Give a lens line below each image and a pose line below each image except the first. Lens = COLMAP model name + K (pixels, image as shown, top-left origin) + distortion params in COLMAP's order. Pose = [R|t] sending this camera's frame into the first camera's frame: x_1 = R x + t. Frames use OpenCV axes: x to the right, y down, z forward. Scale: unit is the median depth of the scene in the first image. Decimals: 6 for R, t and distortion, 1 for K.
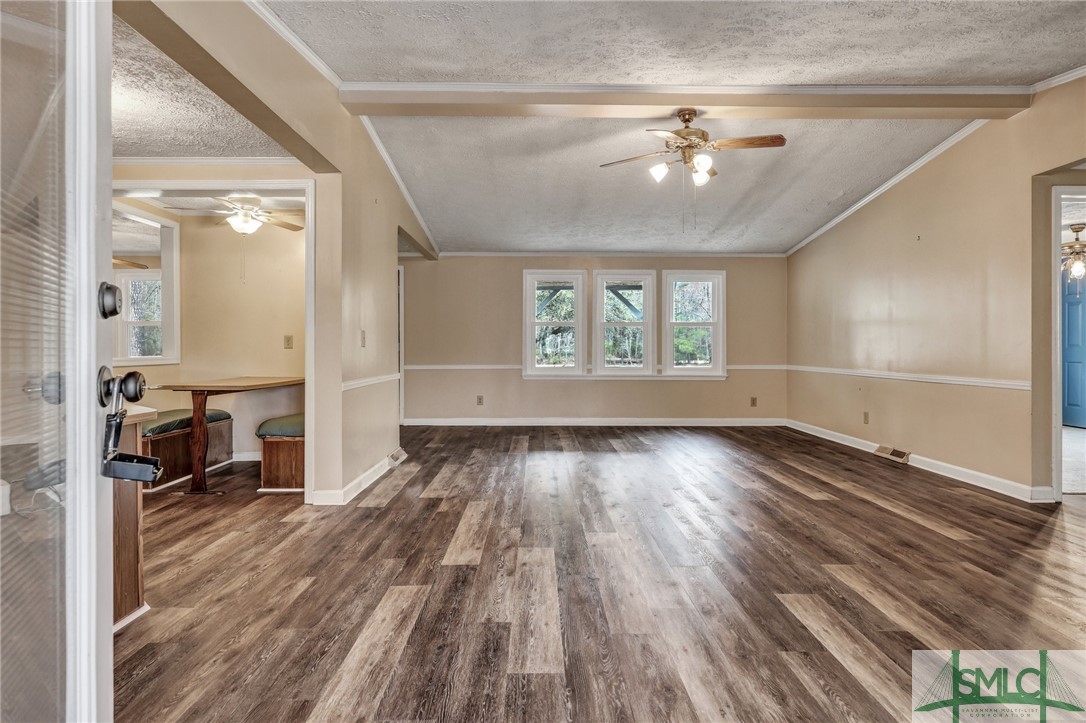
lens RADIAL K [[615.6, 0, 544.2], [0, 615.6, 351.2], [0, 0, 1]] dist [-0.000003, 0.000270]
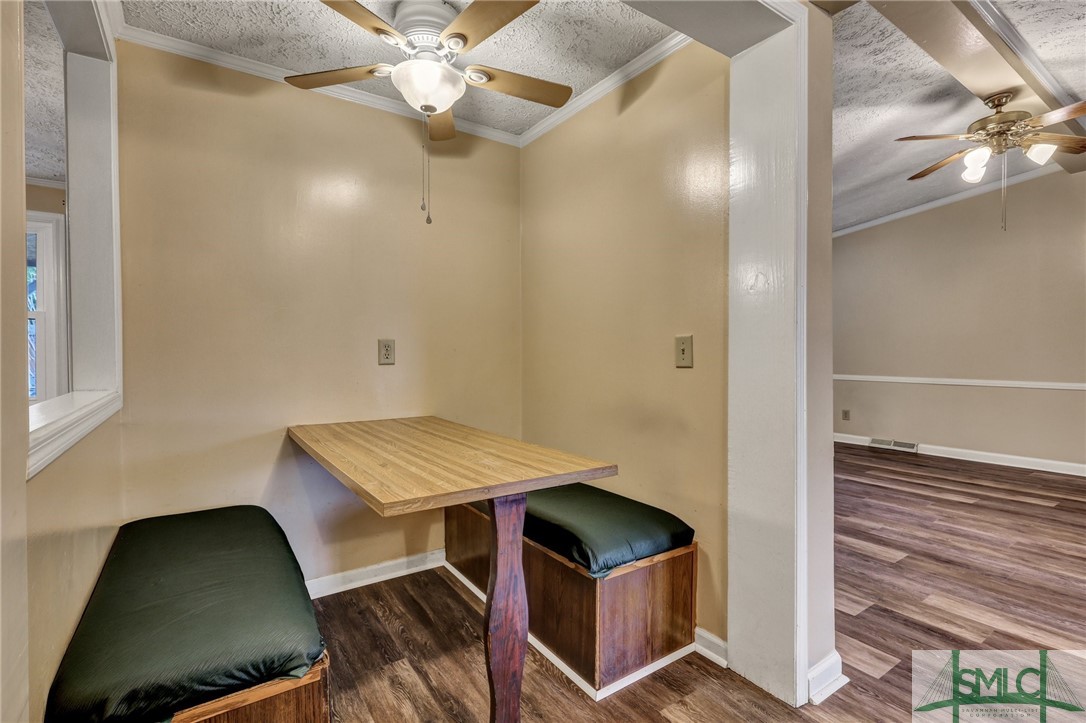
lens RADIAL K [[502.8, 0, 543.6], [0, 502.8, 357.9], [0, 0, 1]] dist [0.002237, 0.000228]
pose [[0.832553, -0.009299, 0.553867, -0.811968], [0.005230, 0.999946, 0.008927, -0.021302], [-0.553920, -0.004536, 0.832557, 0.851436]]
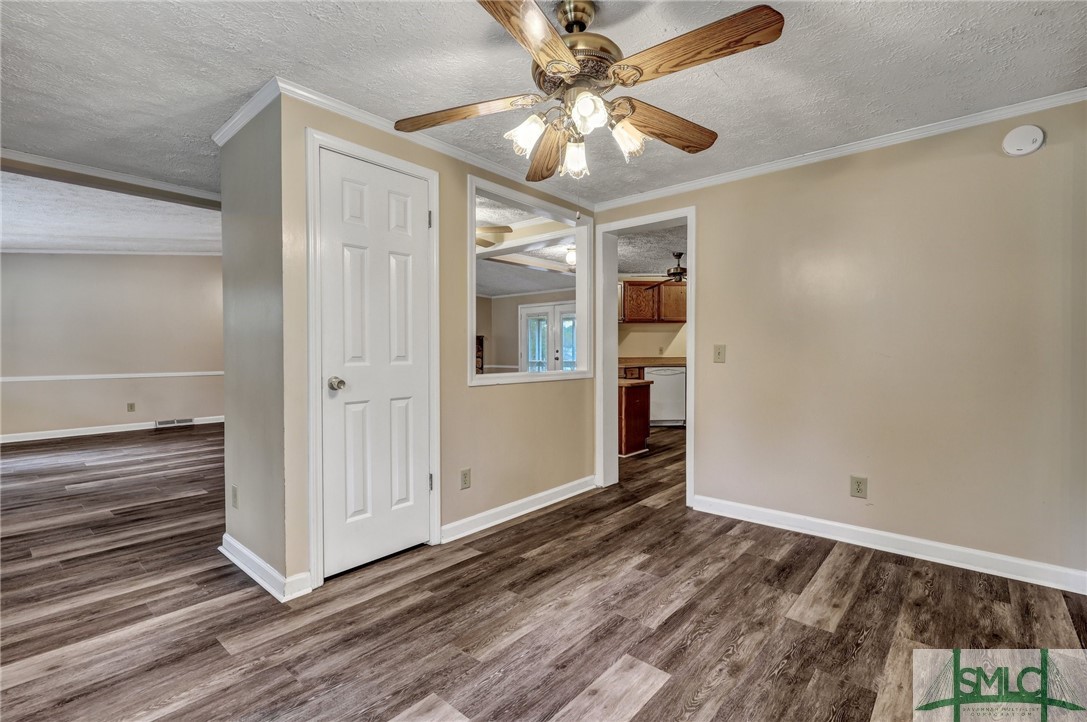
lens RADIAL K [[494.2, 0, 545.5], [0, 494.2, 359.3], [0, 0, 1]] dist [-0.001772, -0.000115]
pose [[-0.748515, -0.009600, 0.663048, -1.536516], [0.005475, 0.999772, 0.020657, -0.031707], [-0.663095, 0.019093, -0.748292, 1.997833]]
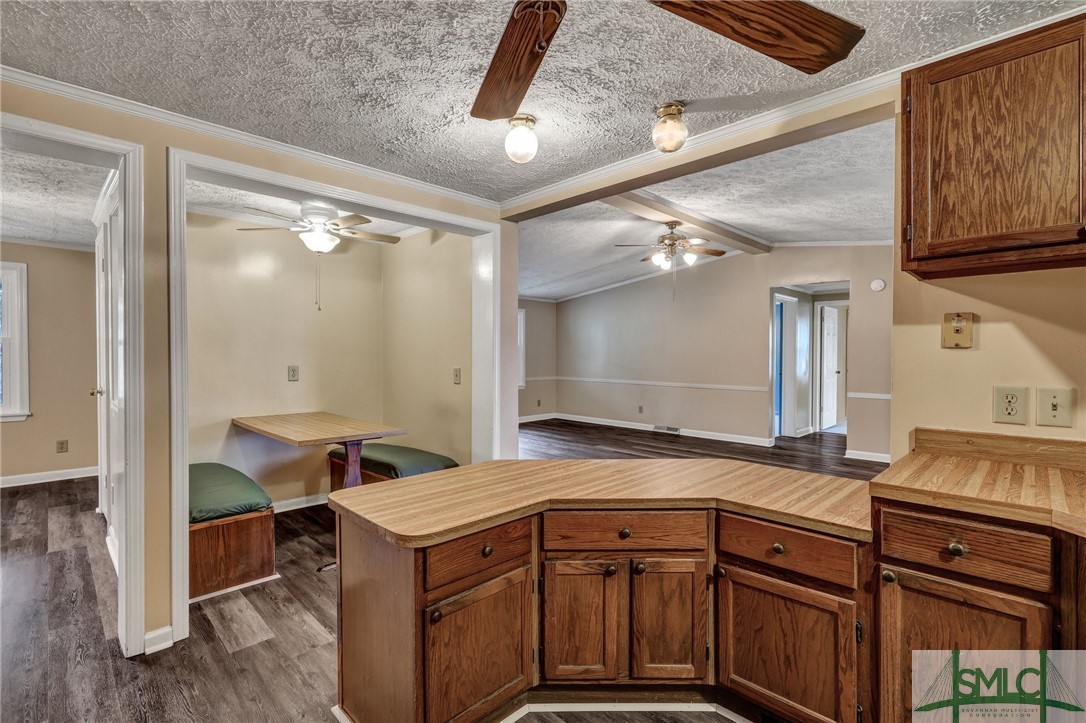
lens RADIAL K [[498.1, 0, 544.6], [0, 498.1, 360.8], [0, 0, 1]] dist [-0.000774, 0.000068]
pose [[0.715603, -0.008082, 0.698460, -0.979512], [-0.001019, 0.999920, 0.012614, -0.064687], [-0.698506, -0.009738, 0.715537, 0.368782]]
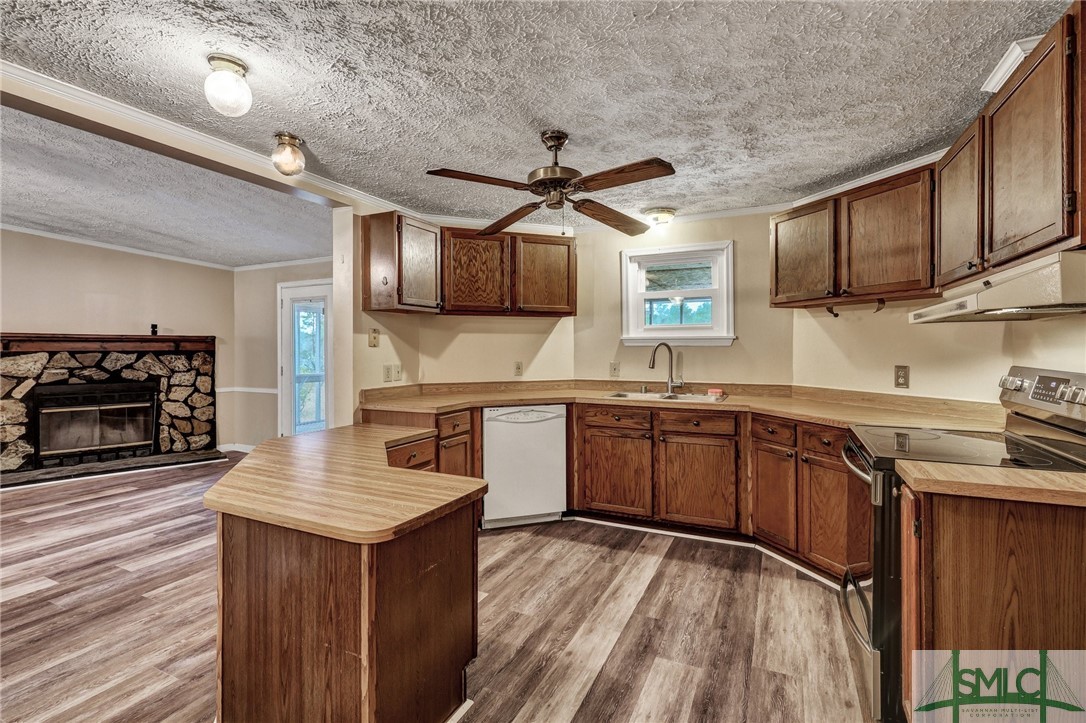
lens RADIAL K [[499.8, 0, 541.2], [0, 499.8, 352.2], [0, 0, 1]] dist [0.001482, 0.000446]
pose [[-0.894465, -0.000052, 0.447139, -1.067942], [0.004045, 0.999958, 0.008210, -0.067023], [-0.447121, 0.009152, -0.894427, 1.099608]]
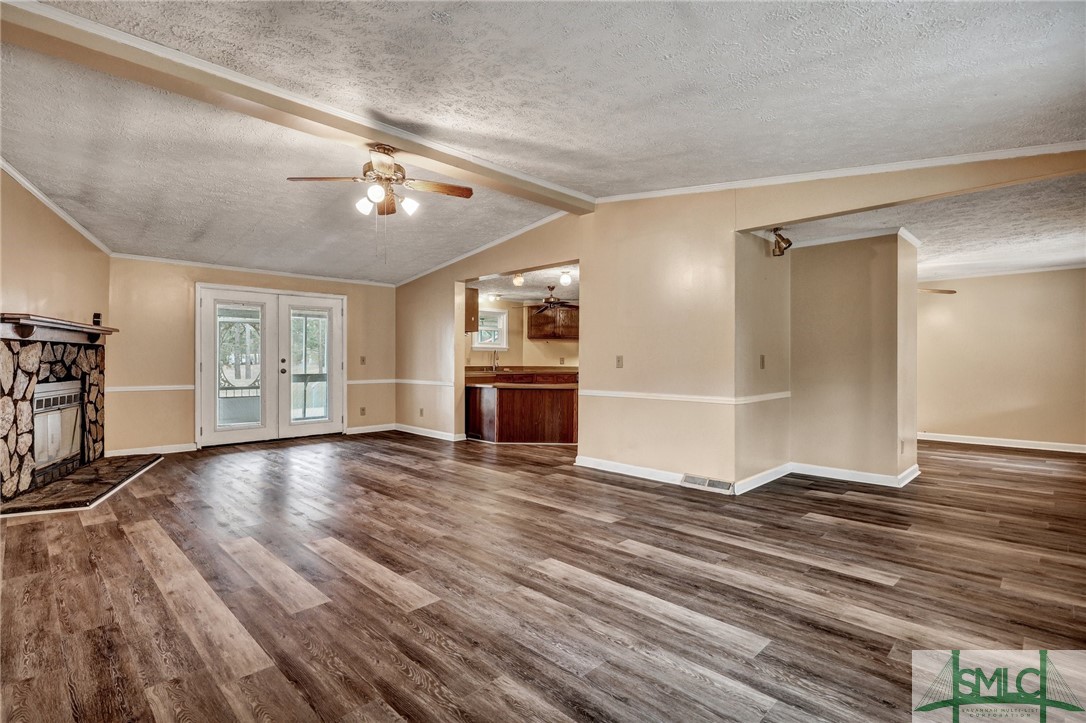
lens RADIAL K [[517.9, 0, 543.0], [0, 517.9, 361.5], [0, 0, 1]] dist [0.000752, -0.000169]
pose [[-0.714298, -0.000943, -0.699841, 0.738963], [-0.004458, 0.999985, 0.003203, -0.027484], [0.699828, 0.005407, -0.714291, 2.051904]]
